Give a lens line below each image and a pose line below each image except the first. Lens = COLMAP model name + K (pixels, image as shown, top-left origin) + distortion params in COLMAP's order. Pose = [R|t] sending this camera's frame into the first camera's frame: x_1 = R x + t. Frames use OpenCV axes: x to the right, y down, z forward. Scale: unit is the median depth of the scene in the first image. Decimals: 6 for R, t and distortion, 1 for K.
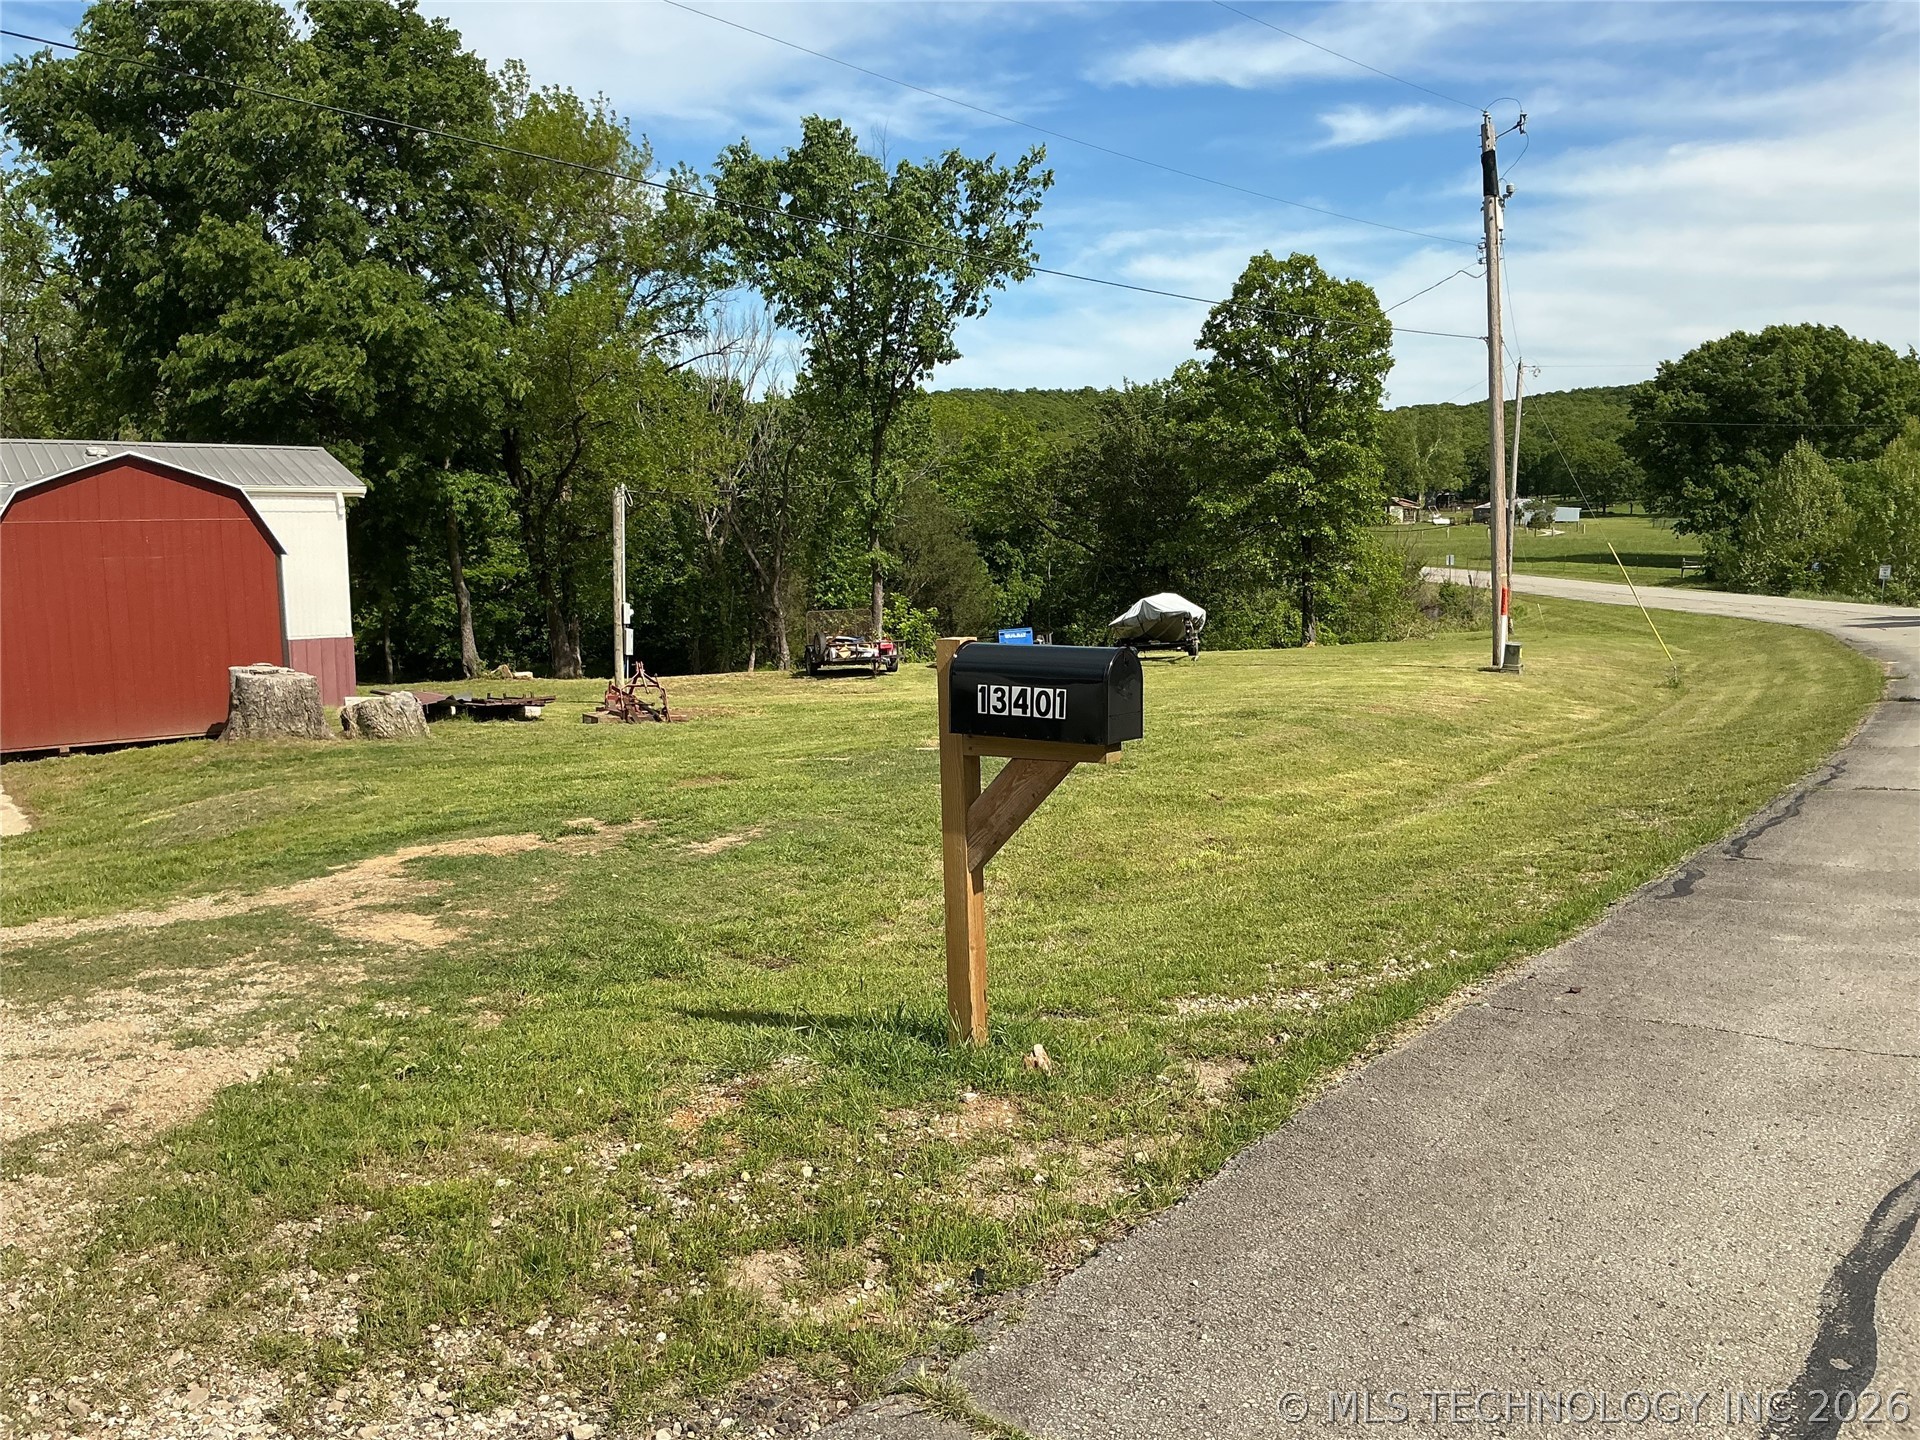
lens RADIAL K [[1579.0, 0, 960.0], [0, 1579.0, 720.0], [0, 0, 1]] dist [0.130322, -0.246725]
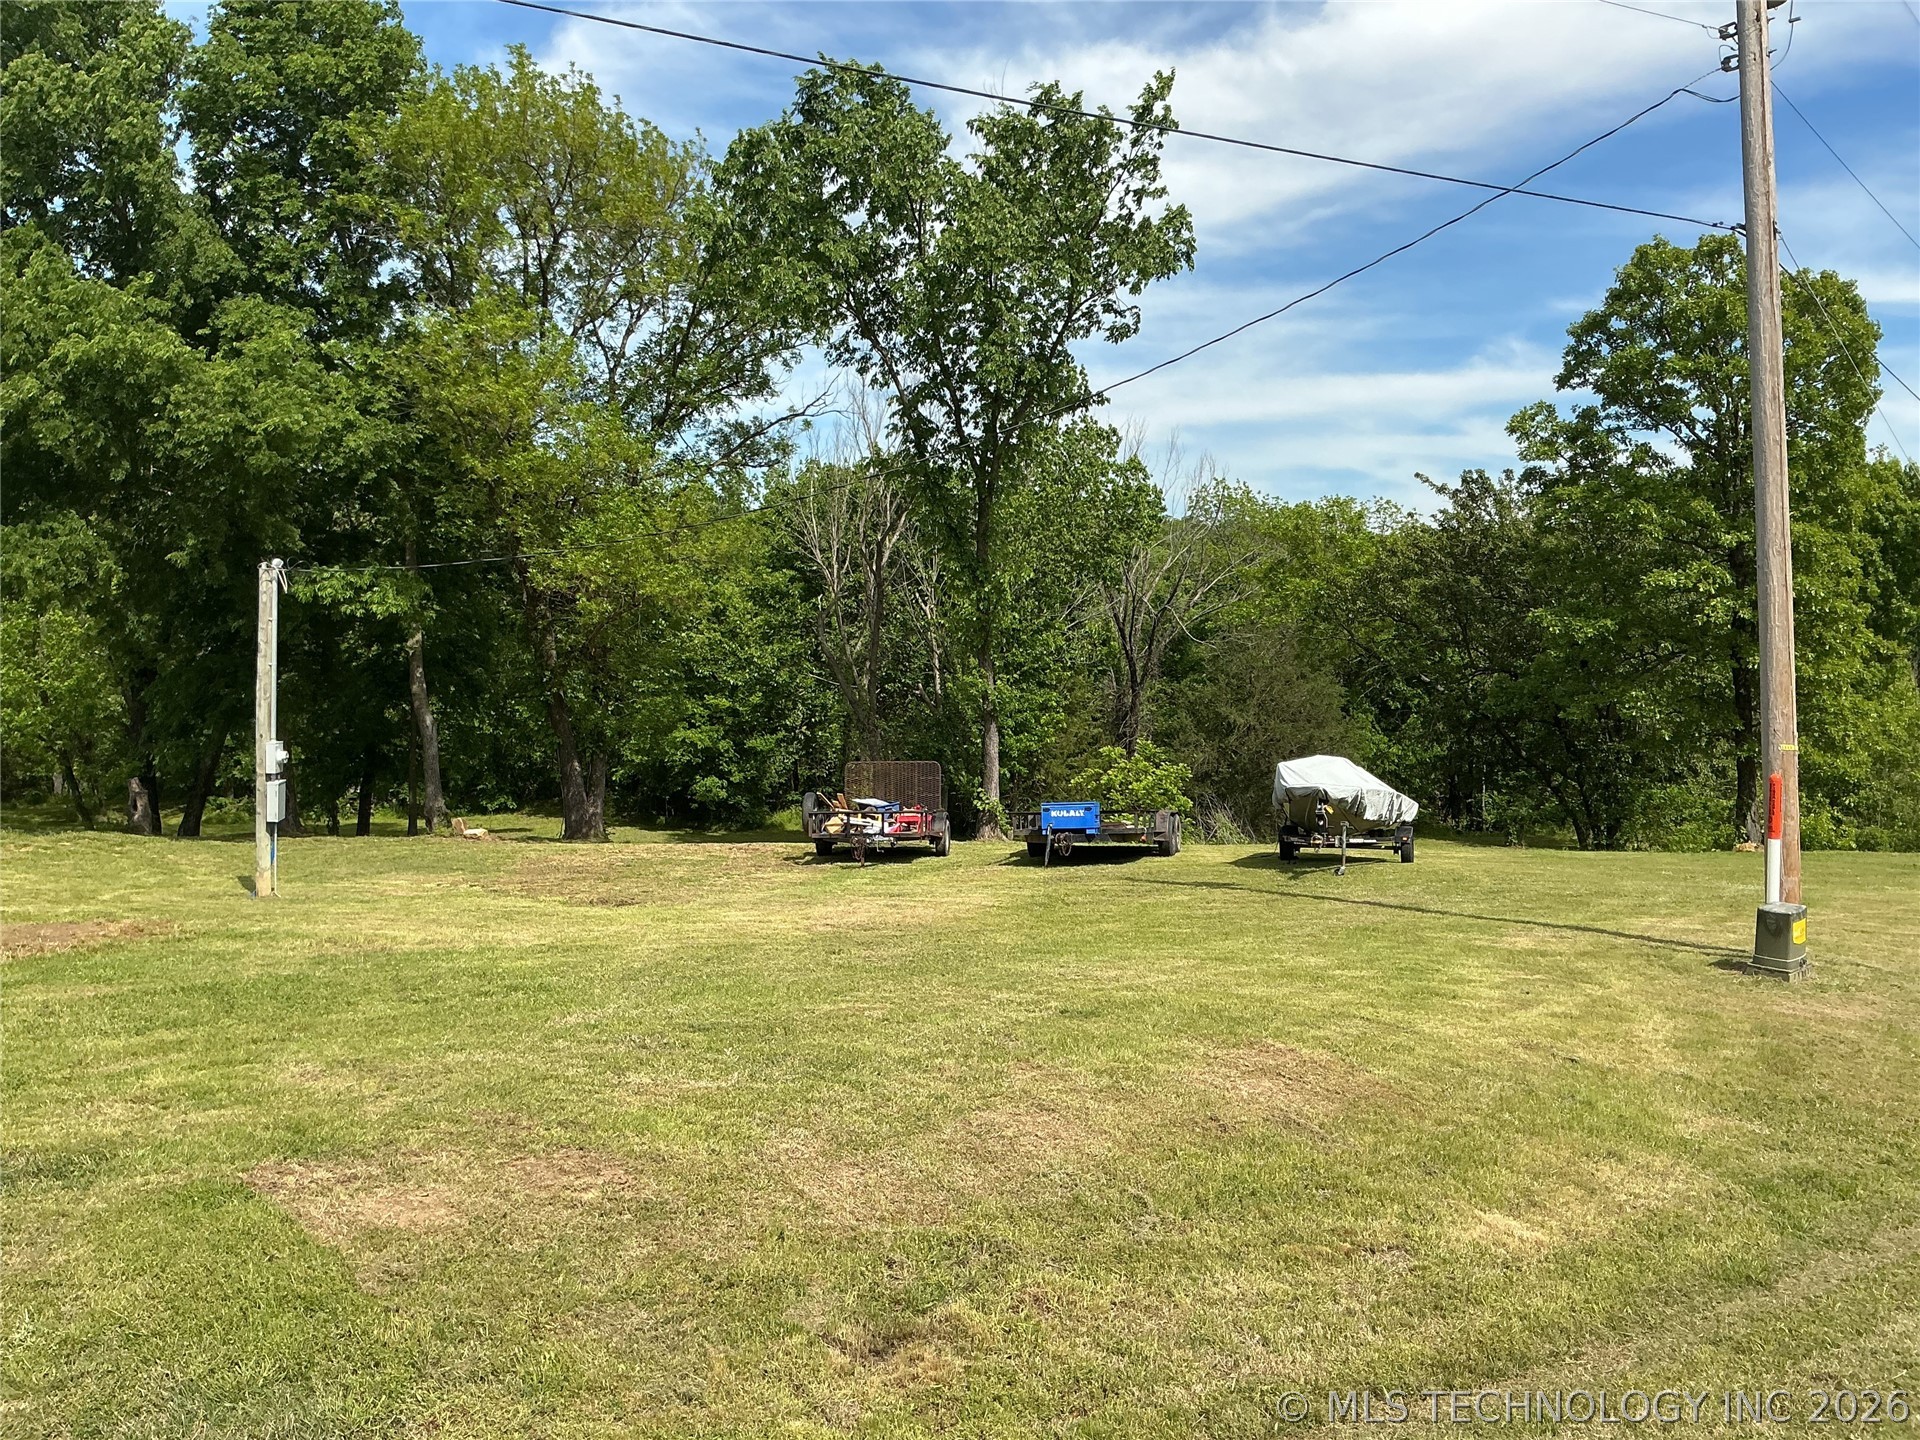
lens RADIAL K [[1579.0, 0, 960.0], [0, 1579.0, 720.0], [0, 0, 1]] dist [0.130322, -0.246725]
pose [[0.919994, 0.027782, -0.390947, 0.248348], [-0.062524, 0.995114, -0.076418, -0.040662], [0.386914, 0.094748, 0.917235, 0.412532]]
